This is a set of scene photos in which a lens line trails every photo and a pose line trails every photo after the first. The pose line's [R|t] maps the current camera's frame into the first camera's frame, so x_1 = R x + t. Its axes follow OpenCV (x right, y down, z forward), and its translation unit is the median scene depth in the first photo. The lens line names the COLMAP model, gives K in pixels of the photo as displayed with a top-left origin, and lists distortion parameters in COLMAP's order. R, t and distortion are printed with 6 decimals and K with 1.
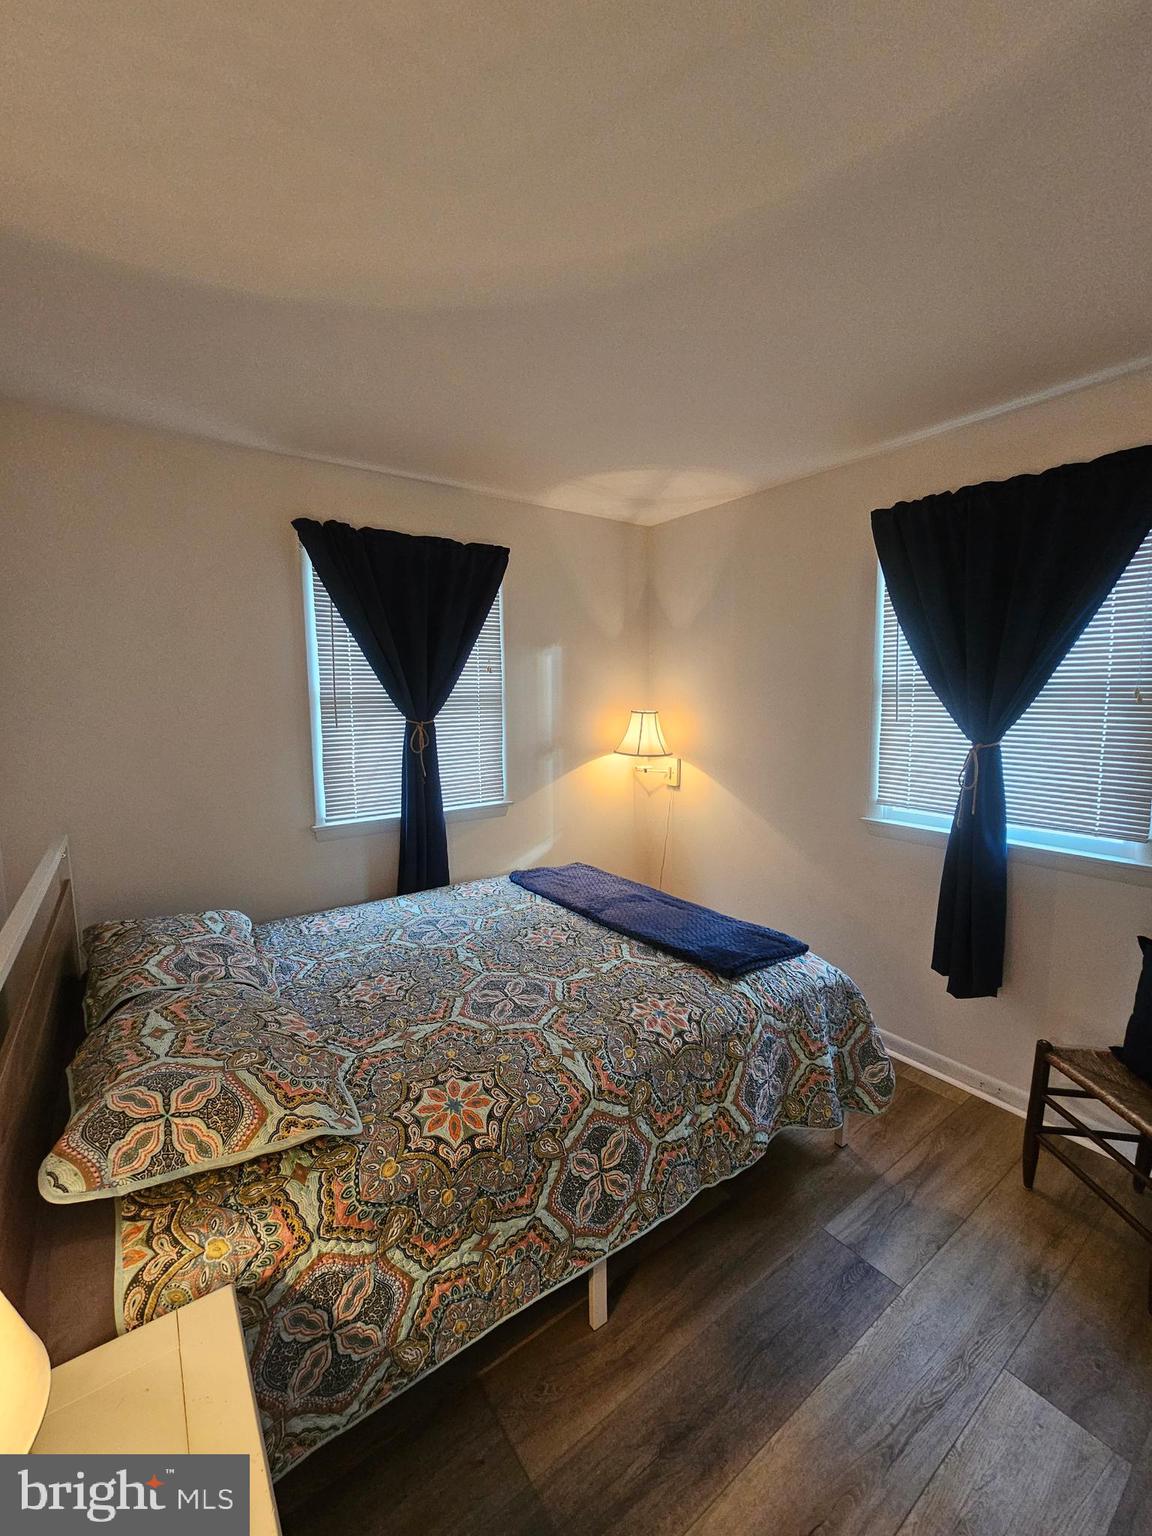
lens RADIAL K [[630.0, 0, 577.4], [0, 630.0, 762.6], [0, 0, 1]] dist [-0.004645, 0.001177]
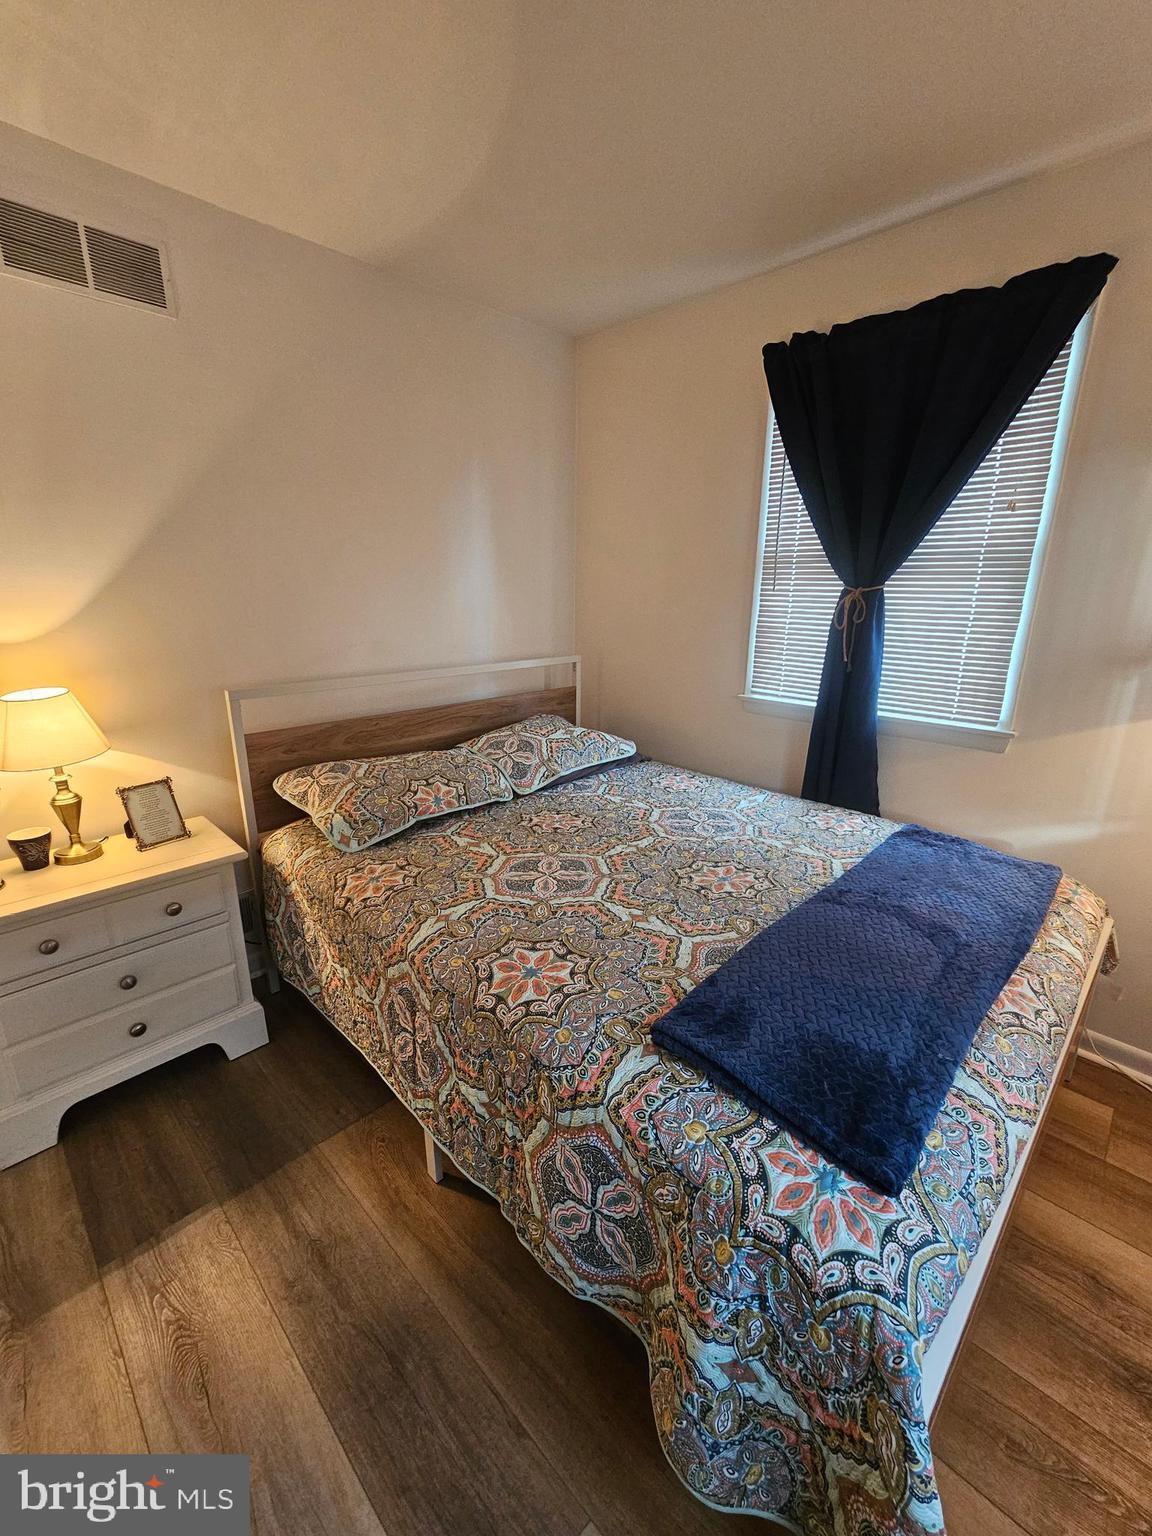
lens RADIAL K [[630.0, 0, 577.4], [0, 630.0, 762.6], [0, 0, 1]] dist [-0.004645, 0.001177]
pose [[0.168925, 0.280873, -0.944762, 0.552358], [-0.119750, 0.957285, 0.263185, -0.027453], [0.978327, 0.068676, 0.195344, 0.640900]]
